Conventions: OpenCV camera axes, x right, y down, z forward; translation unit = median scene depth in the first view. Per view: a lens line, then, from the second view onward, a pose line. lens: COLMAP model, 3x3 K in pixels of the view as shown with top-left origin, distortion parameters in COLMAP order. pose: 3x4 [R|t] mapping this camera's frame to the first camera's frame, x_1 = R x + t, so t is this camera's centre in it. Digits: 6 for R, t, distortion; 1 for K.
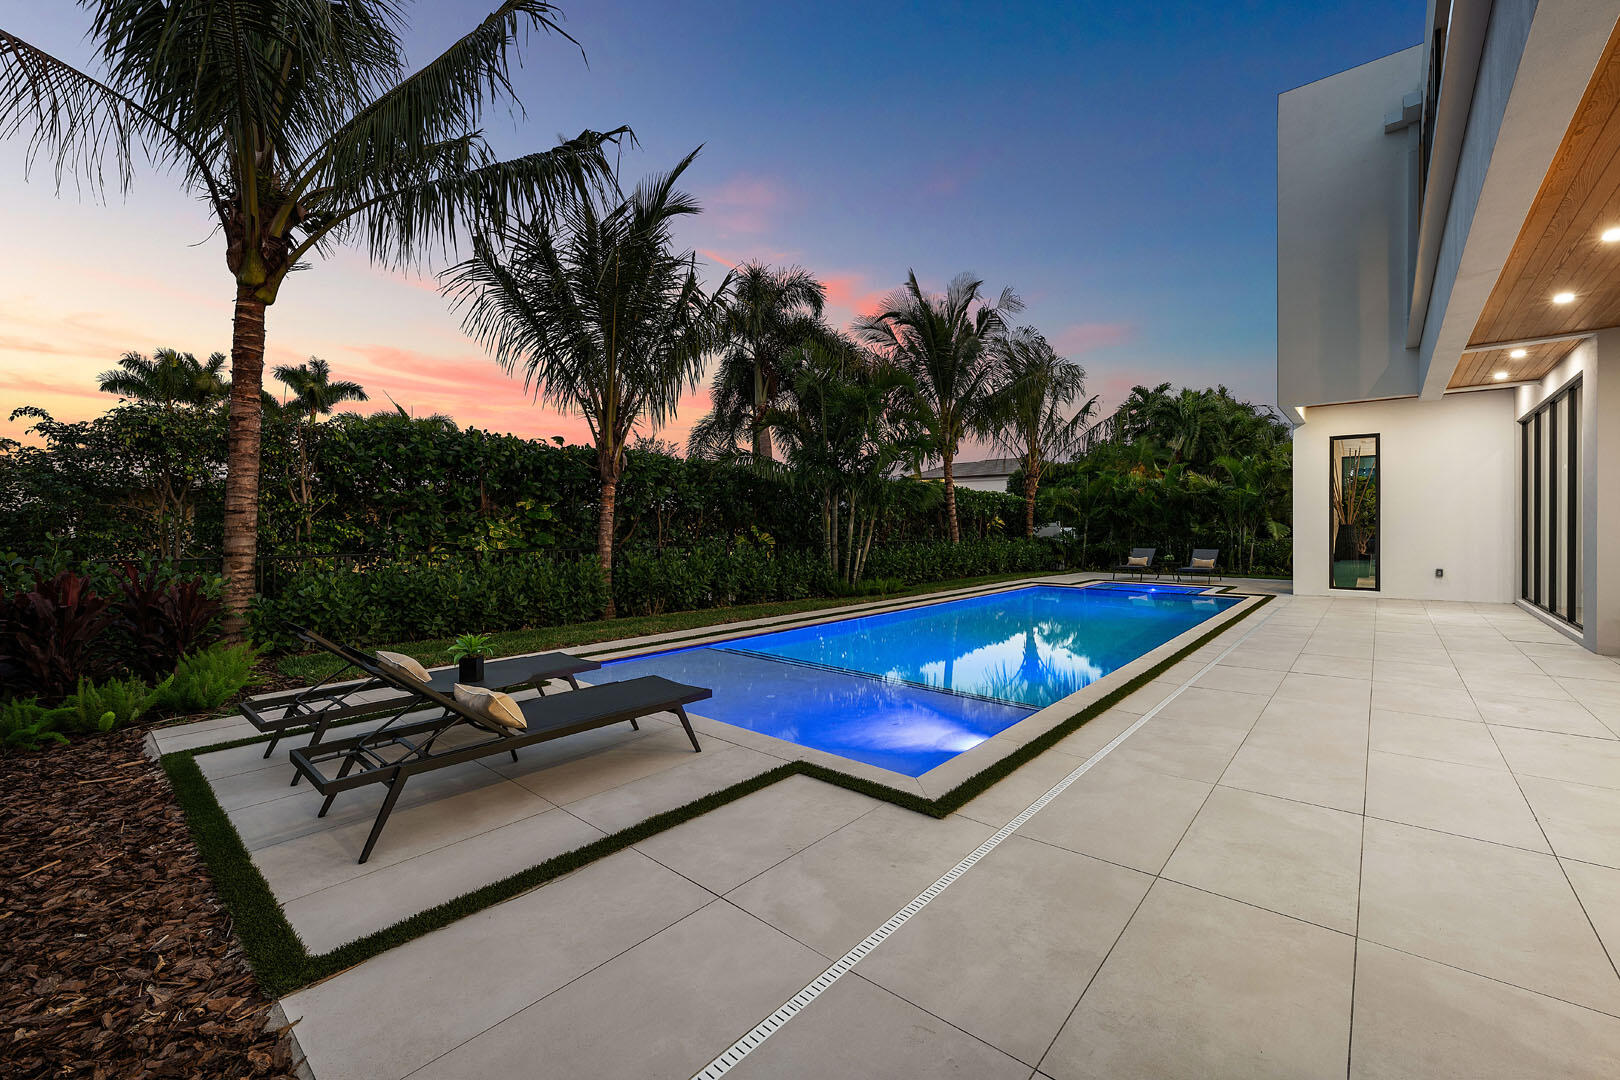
lens RADIAL K [[665.9, 0, 809.5], [0, 665.9, 514.0], [0, 0, 1]] dist [0.002134, -0.000348]
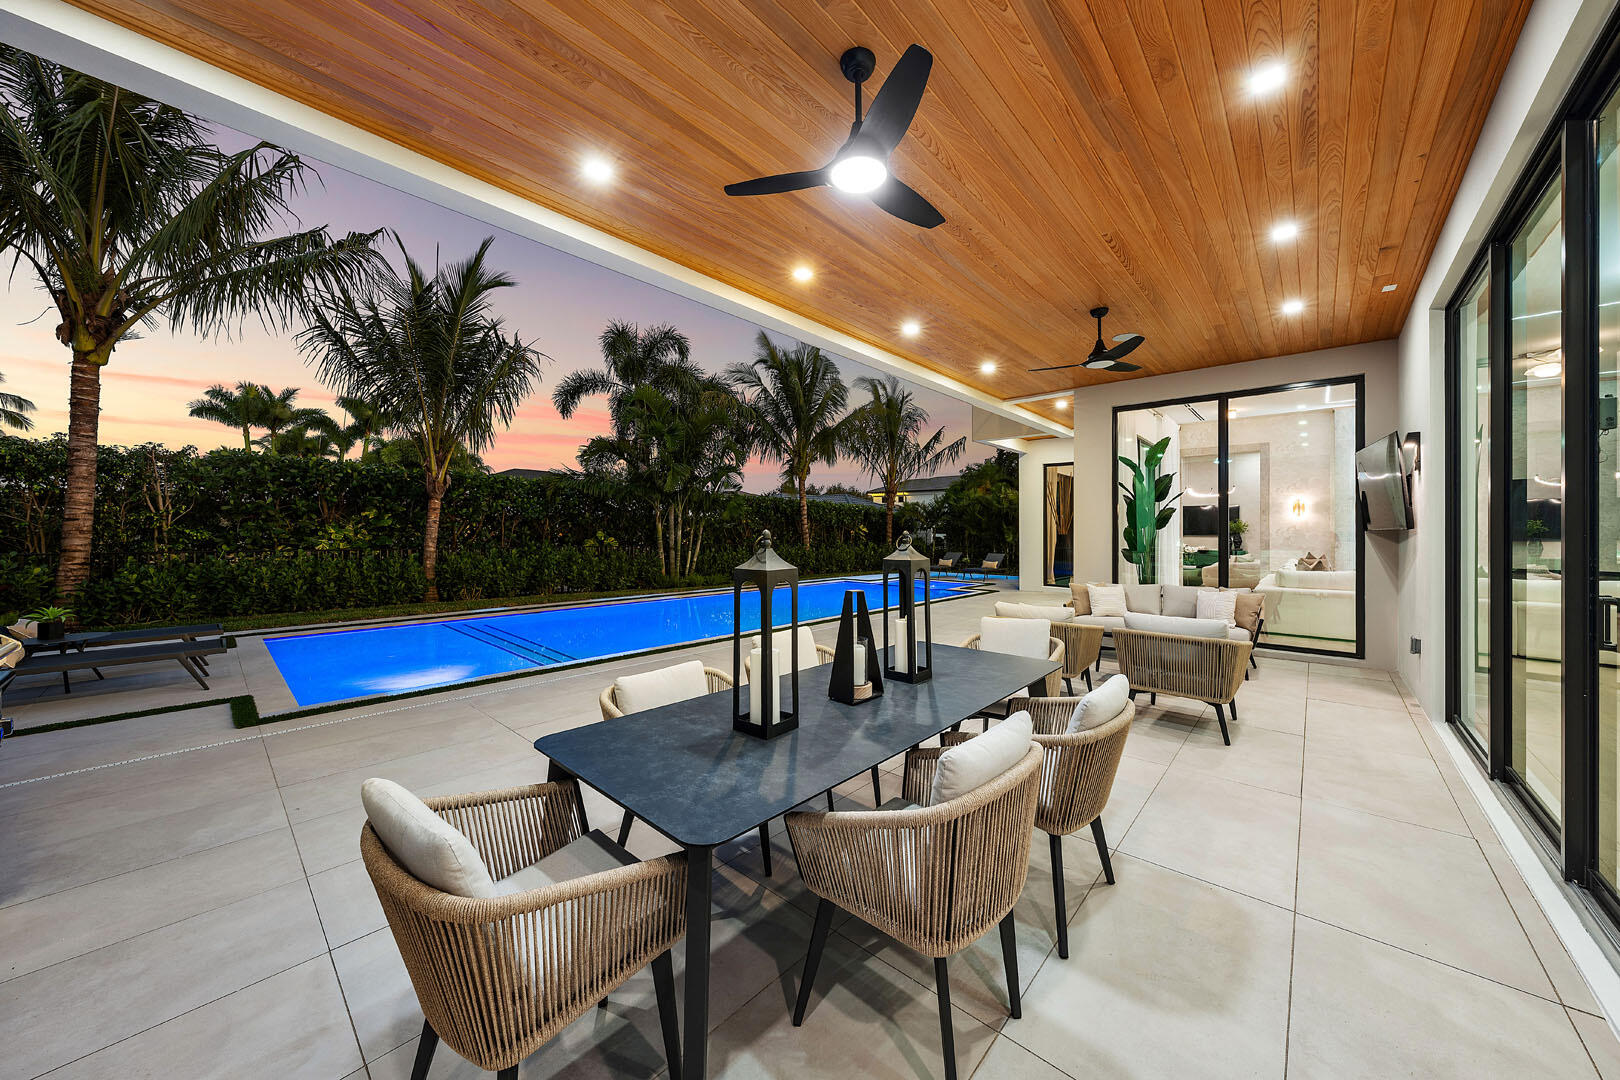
lens RADIAL K [[567.3, 0, 826.8], [0, 567.3, 526.0], [0, 0, 1]] dist [-0.000136, -0.000097]
pose [[0.999739, 0.008213, -0.021304, 0.381247], [-0.007999, 0.999917, 0.010148, -0.007436], [0.021385, -0.009975, 0.999722, -0.064761]]
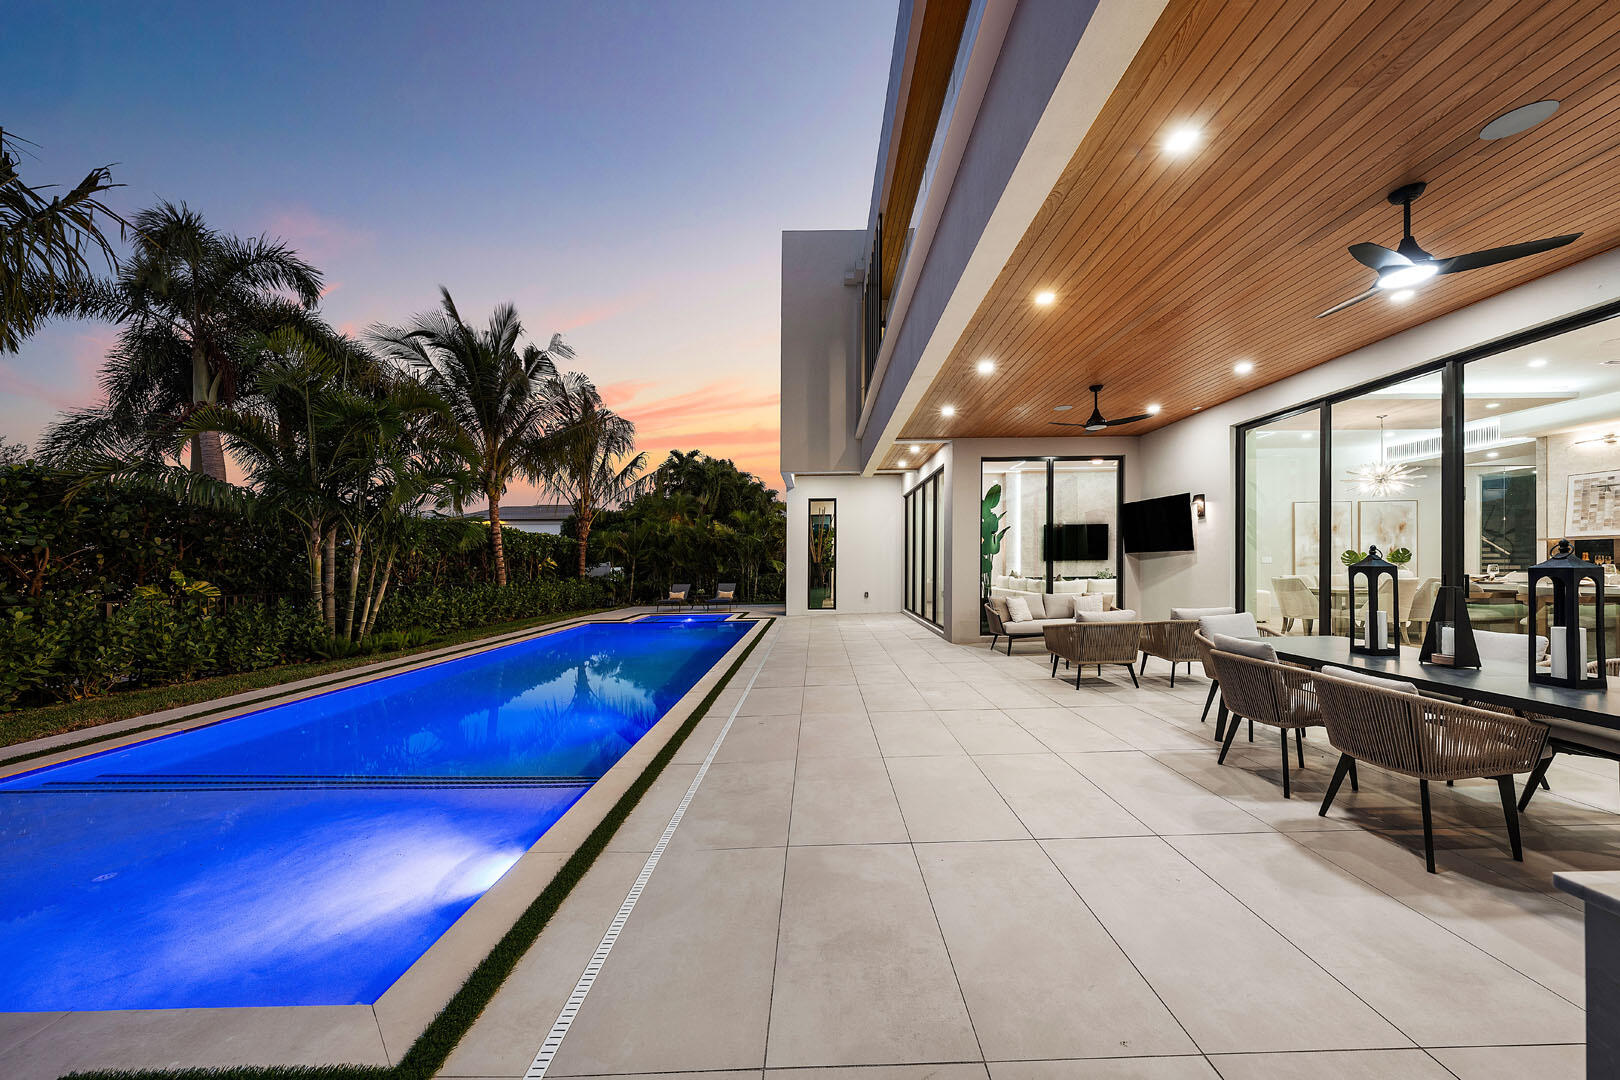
lens RADIAL K [[567.3, 0, 823.8], [0, 567.3, 551.6], [0, 0, 1]] dist [-0.000136, -0.000097]
pose [[0.750747, 0.005305, 0.660569, 0.035246], [-0.000392, 0.999971, -0.007585, 0.001431], [-0.660590, 0.005436, 0.750727, 0.103382]]
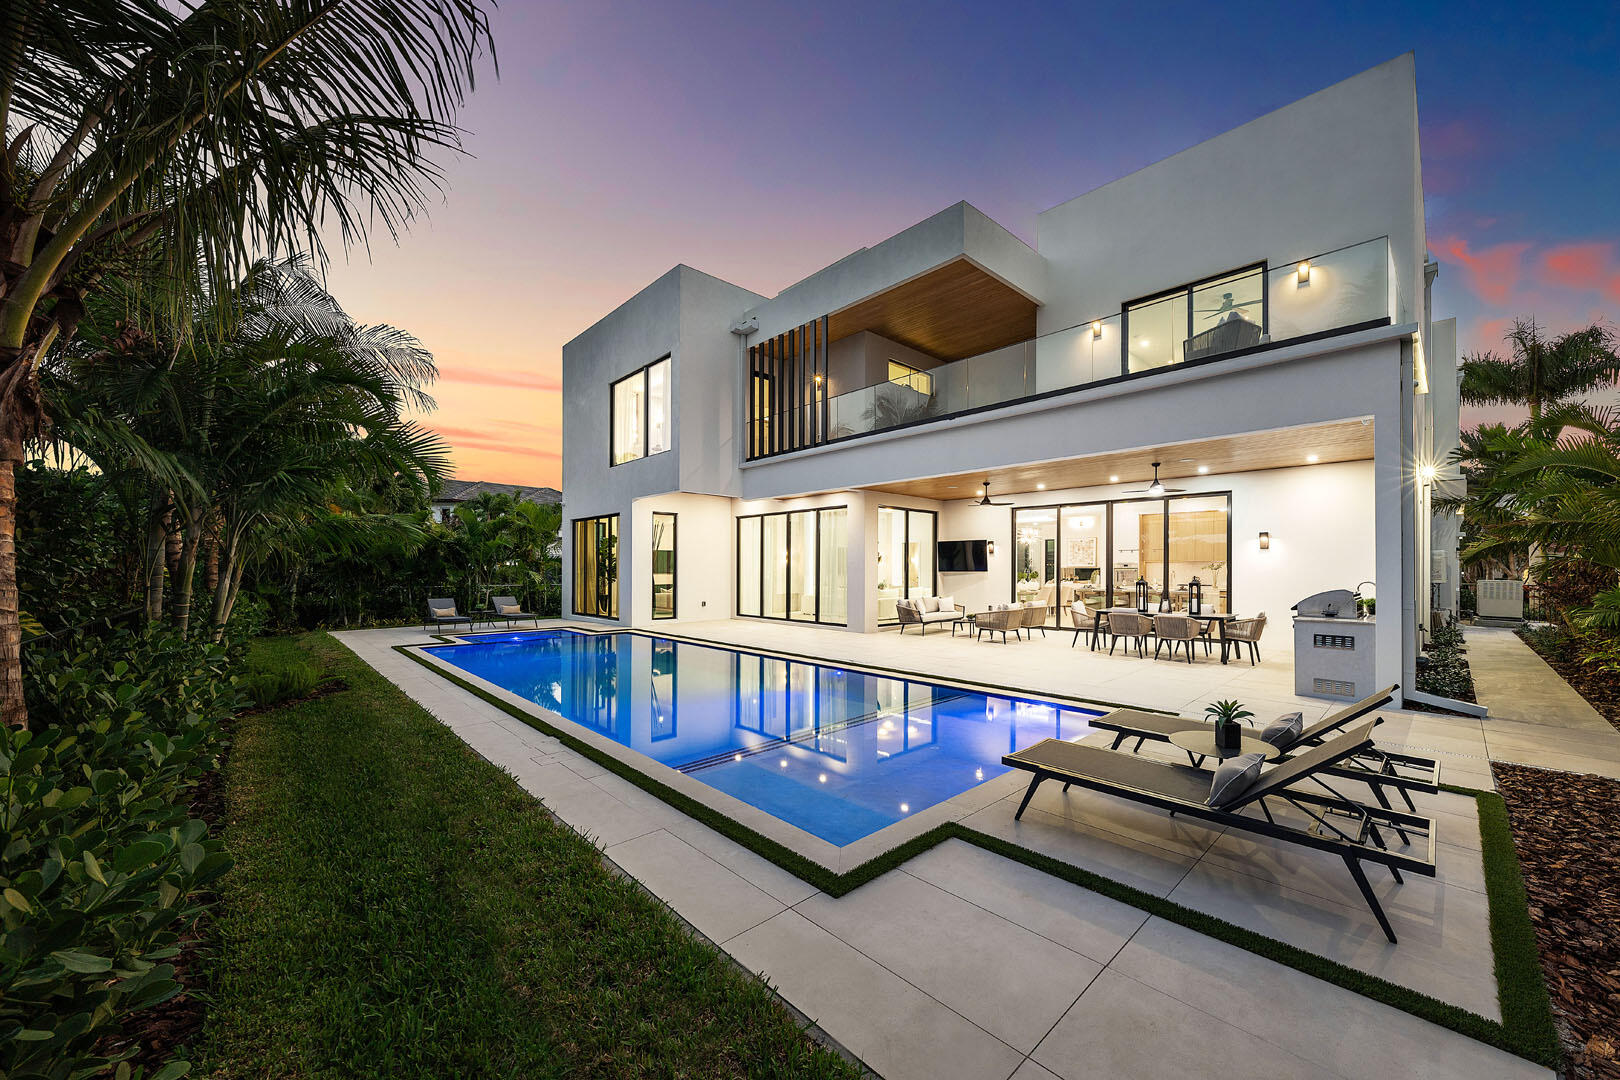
lens RADIAL K [[604.2, 0, 870.9], [0, 604.2, 560.9], [0, 0, 1]] dist [0.004035, 0.000101]
pose [[0.048043, 0.017245, 0.998696, -0.448027], [-0.021441, 0.999638, -0.016230, -0.001790], [-0.998615, -0.020634, 0.048395, 0.465699]]
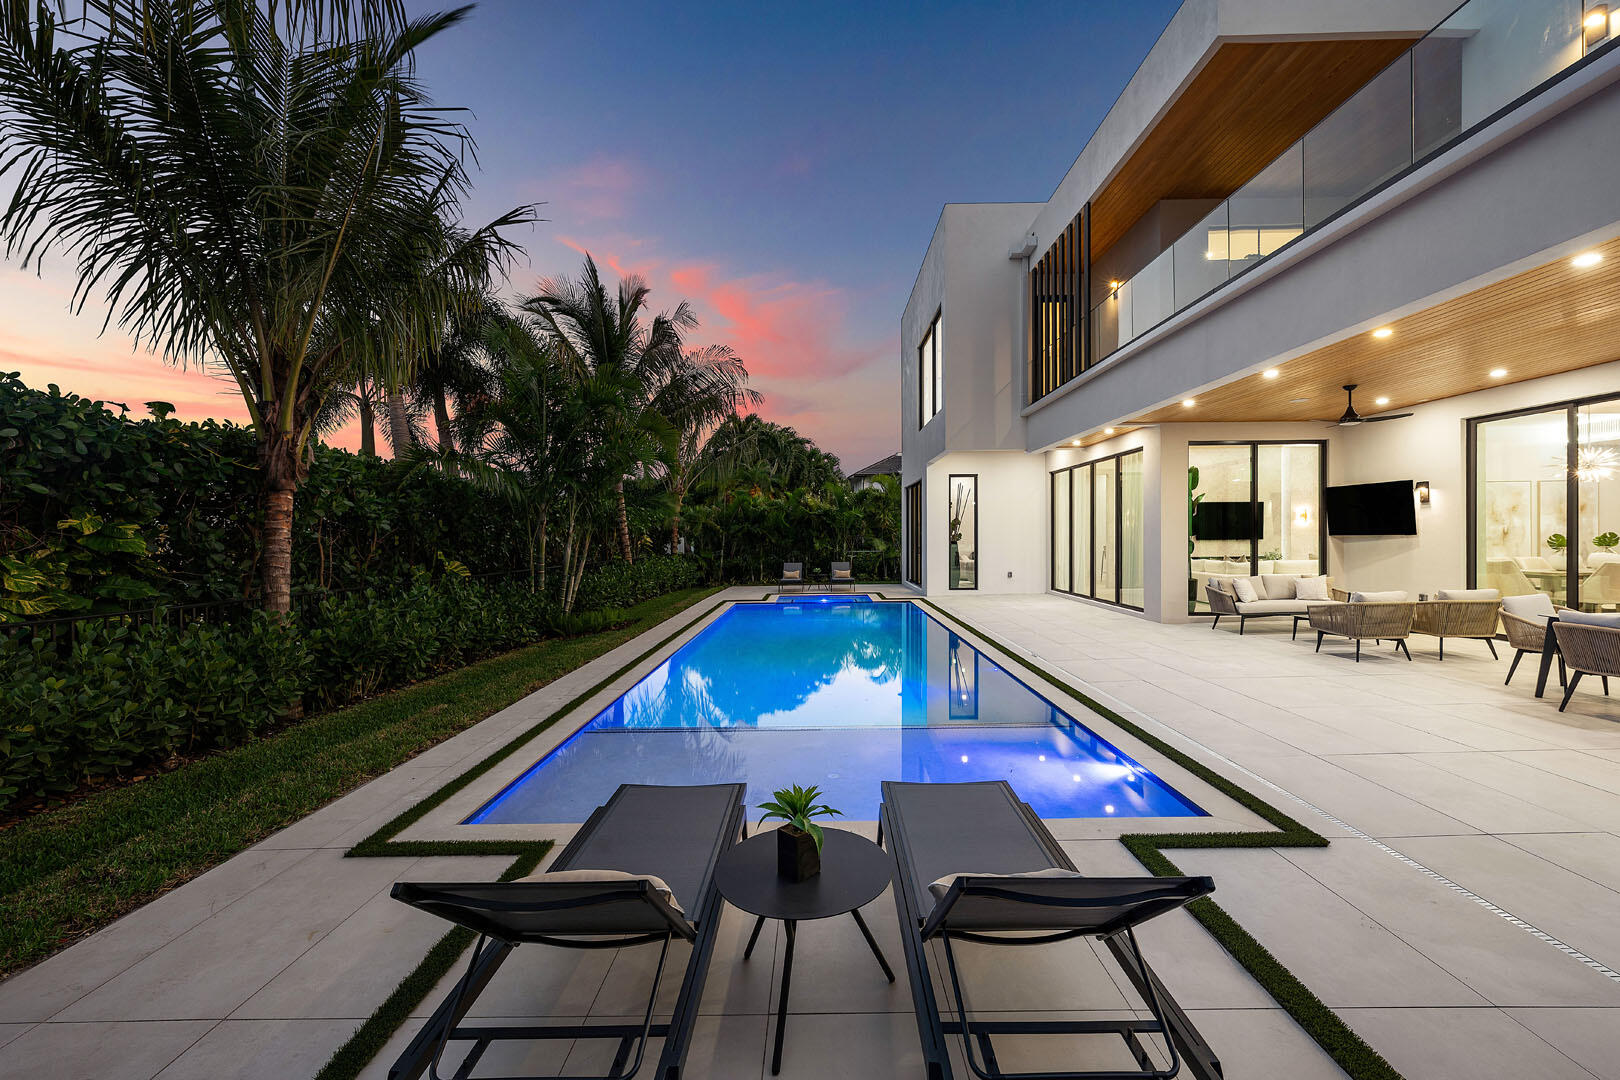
lens RADIAL K [[665.9, 0, 822.6], [0, 665.9, 526.3], [0, 0, 1]] dist [0.002134, -0.000348]
pose [[0.752794, 0.003242, 0.658248, -0.261197], [-0.003273, 0.999994, -0.001183, -0.011068], [-0.658248, -0.001264, 0.752801, 0.172216]]
